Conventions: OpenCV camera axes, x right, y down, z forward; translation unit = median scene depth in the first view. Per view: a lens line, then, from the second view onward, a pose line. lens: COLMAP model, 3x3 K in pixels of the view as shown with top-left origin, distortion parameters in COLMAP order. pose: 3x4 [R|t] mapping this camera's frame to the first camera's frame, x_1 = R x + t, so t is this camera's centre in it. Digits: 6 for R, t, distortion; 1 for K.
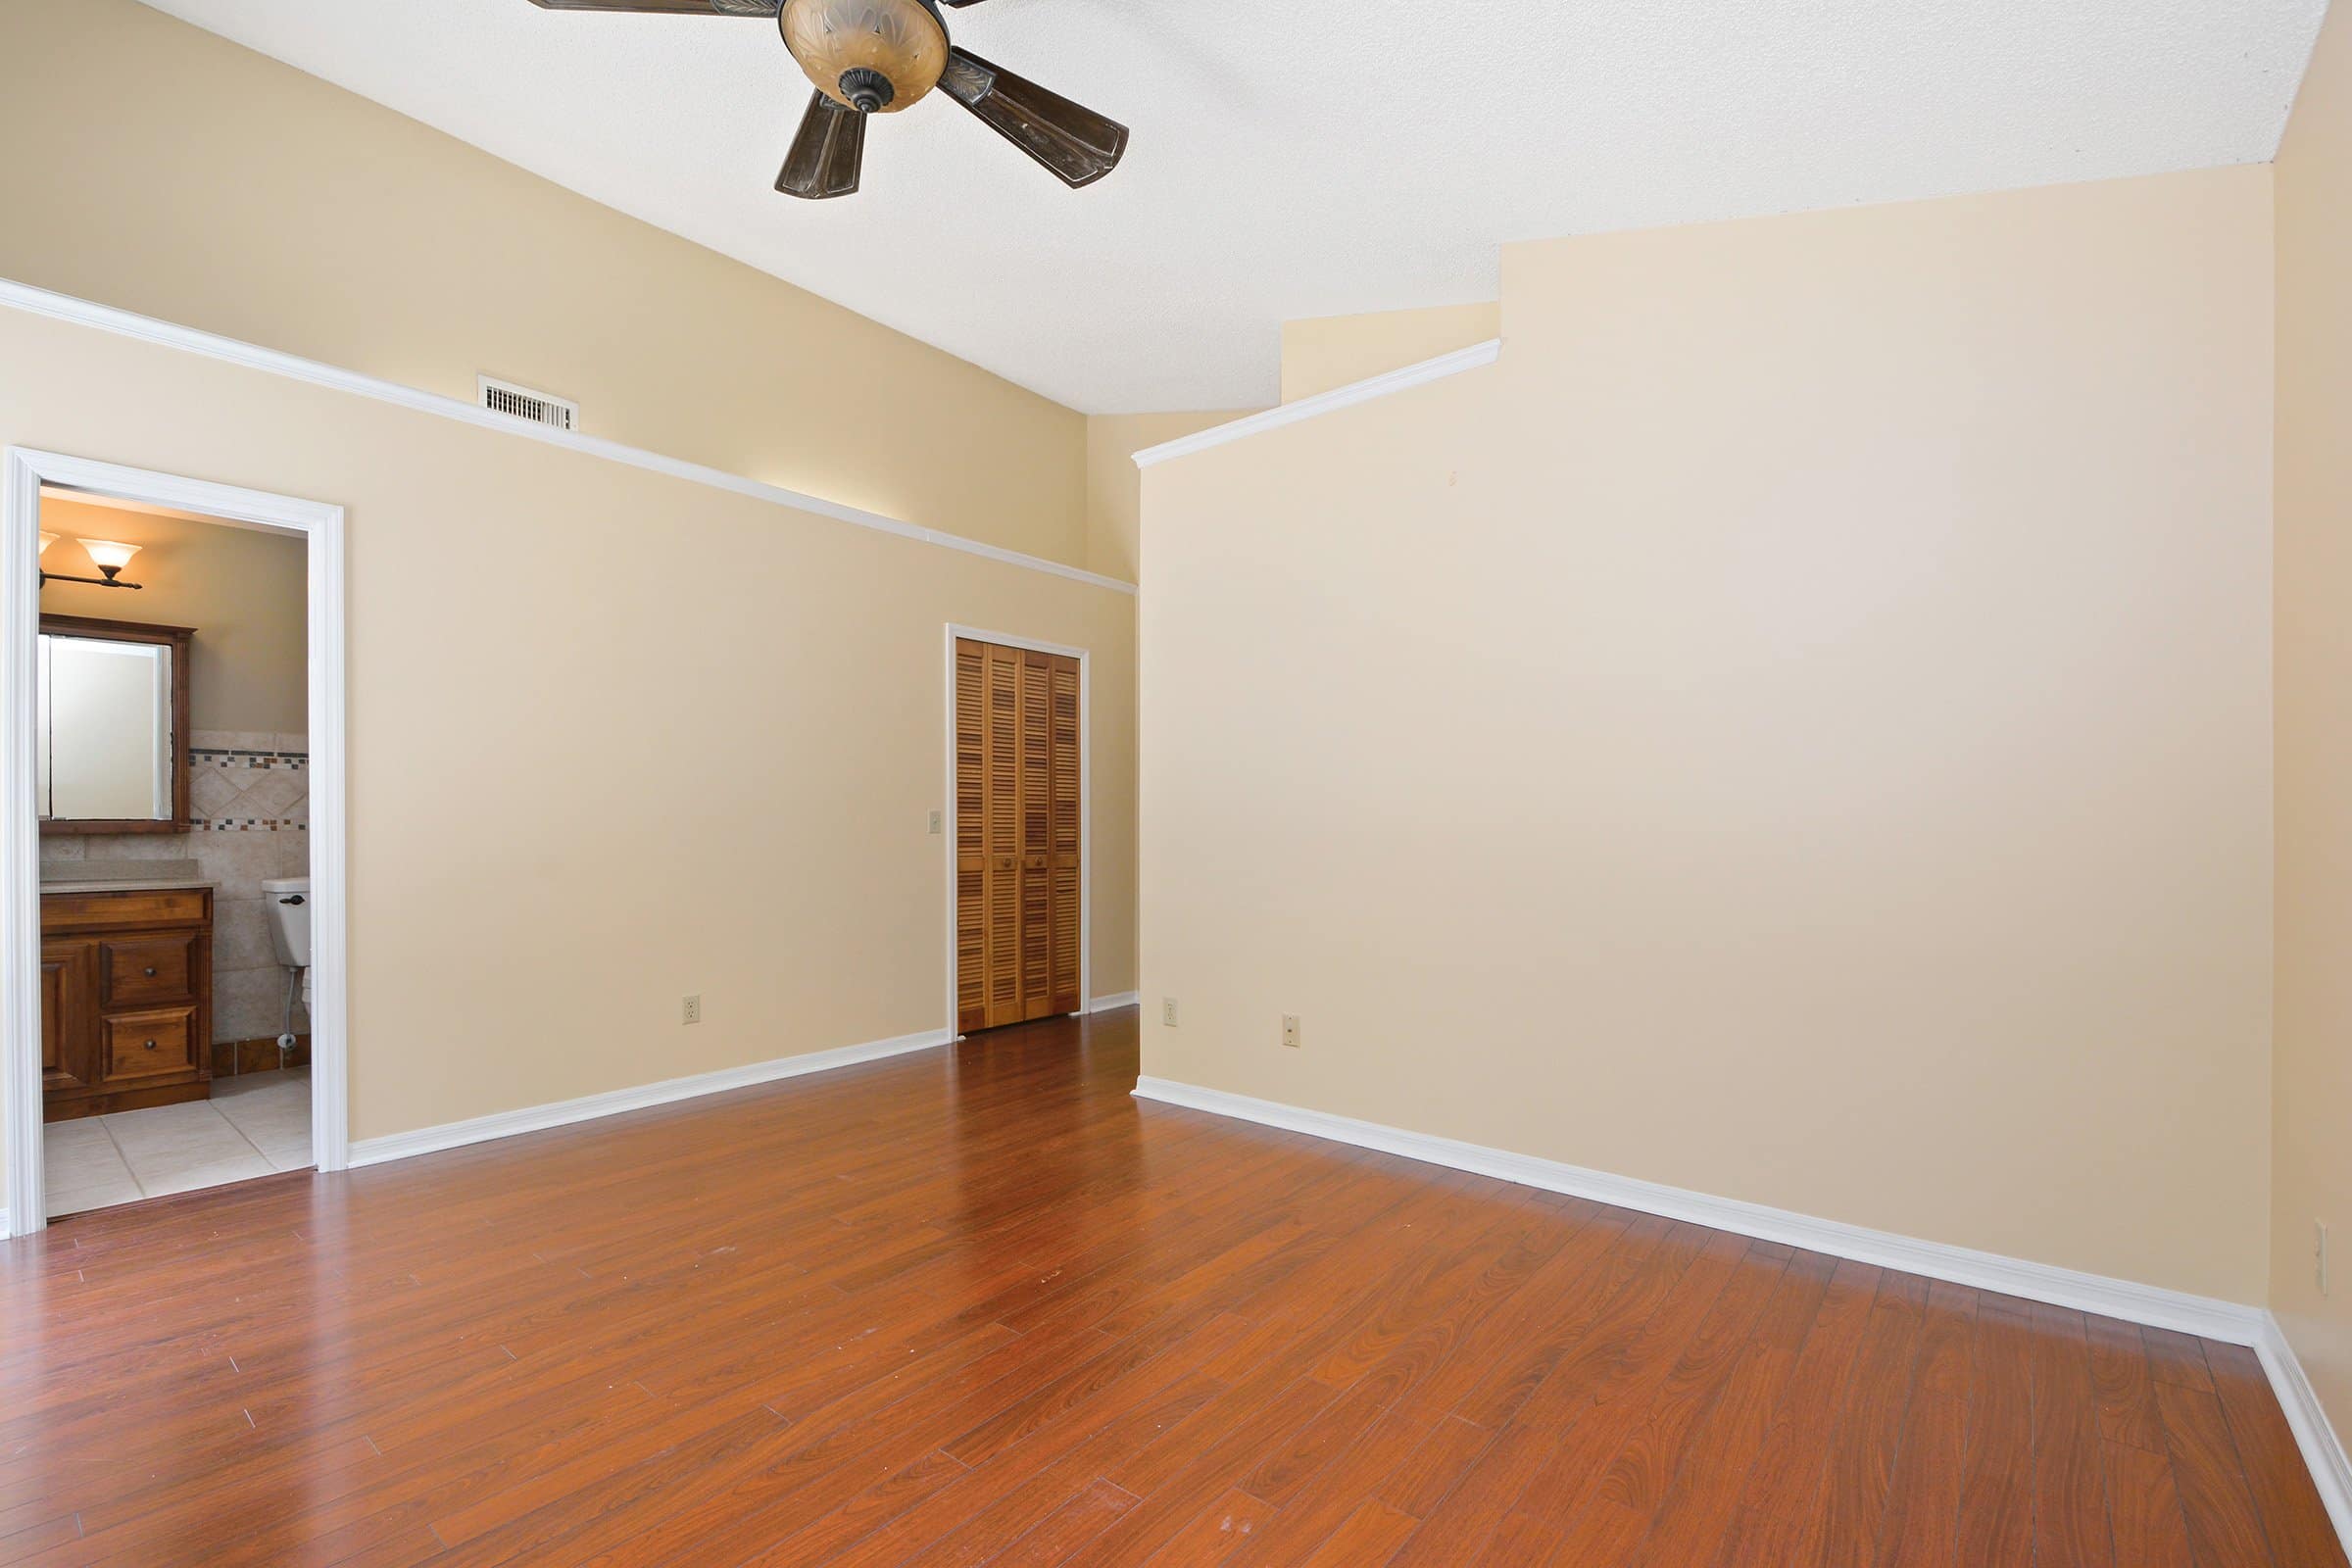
lens RADIAL K [[1025.7, 0, 1179.5], [0, 1025.7, 798.5], [0, 0, 1]] dist [0.004041, -0.003829]
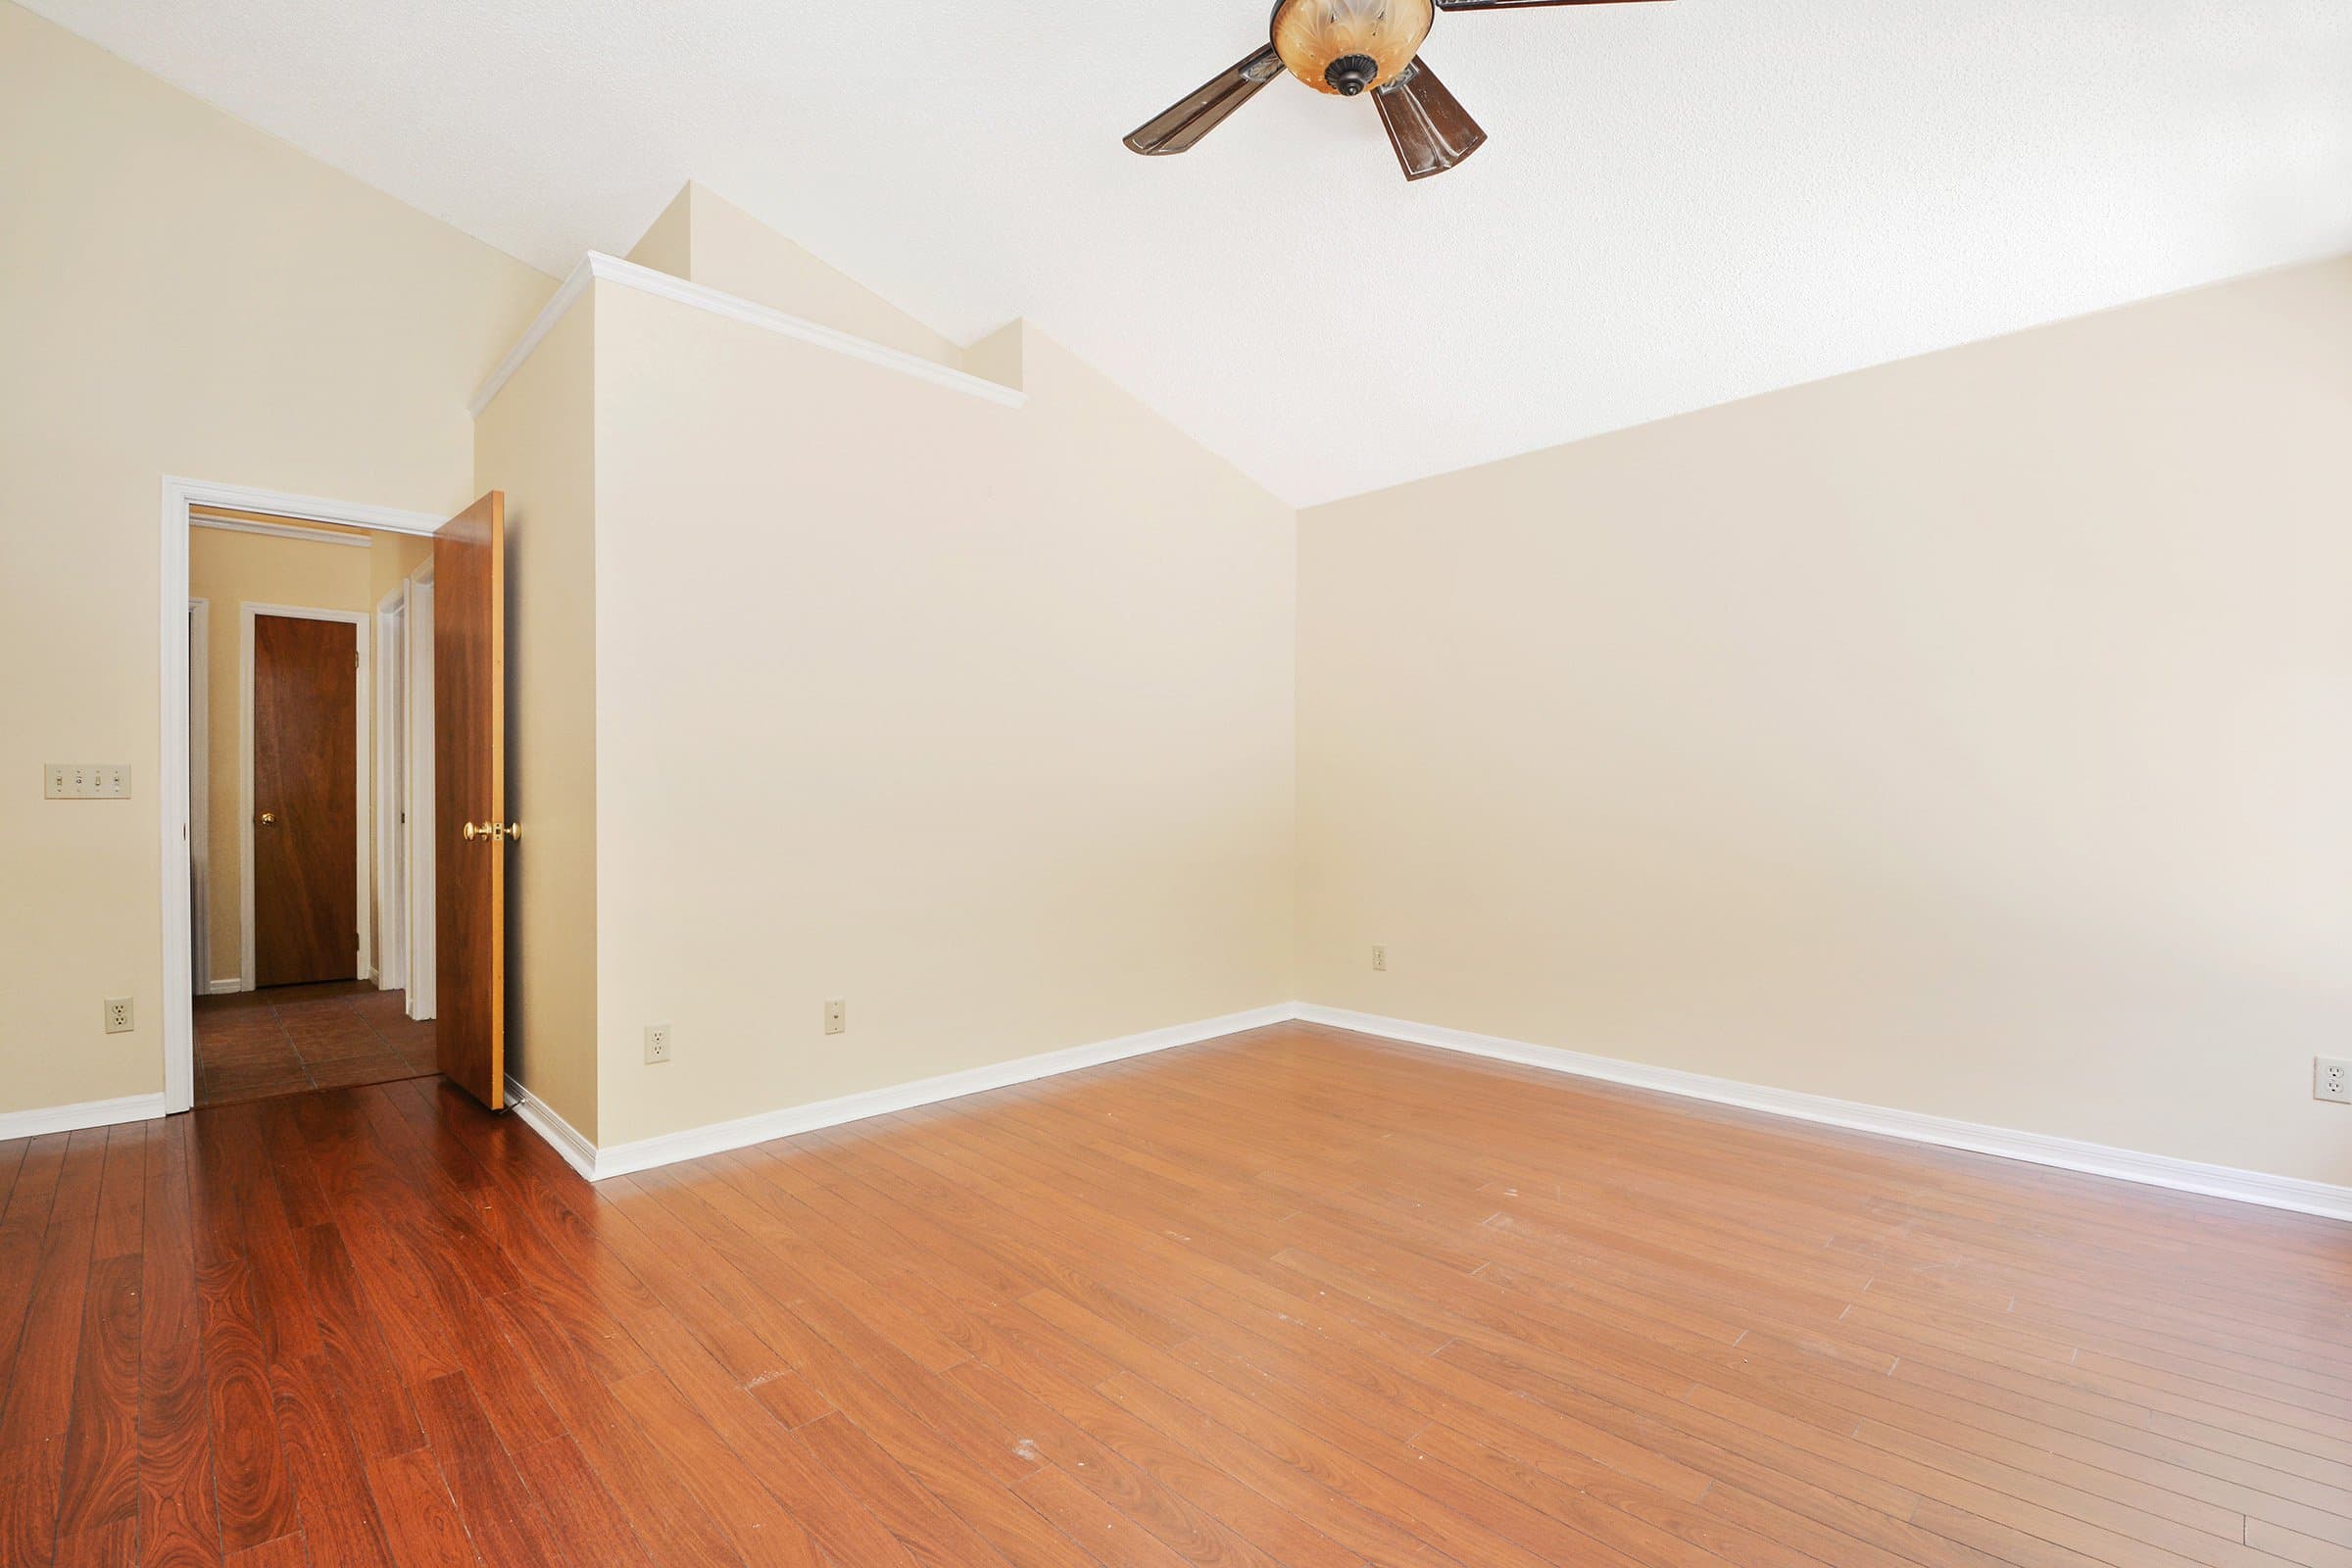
lens RADIAL K [[1025.7, 0, 1162.3], [0, 1025.7, 795.9], [0, 0, 1]] dist [0.004041, -0.003829]
pose [[0.141166, -0.008816, 0.989947, -0.955542], [-0.018403, 0.999764, 0.011528, 0.017269], [-0.989815, -0.019845, 0.140971, 0.746216]]
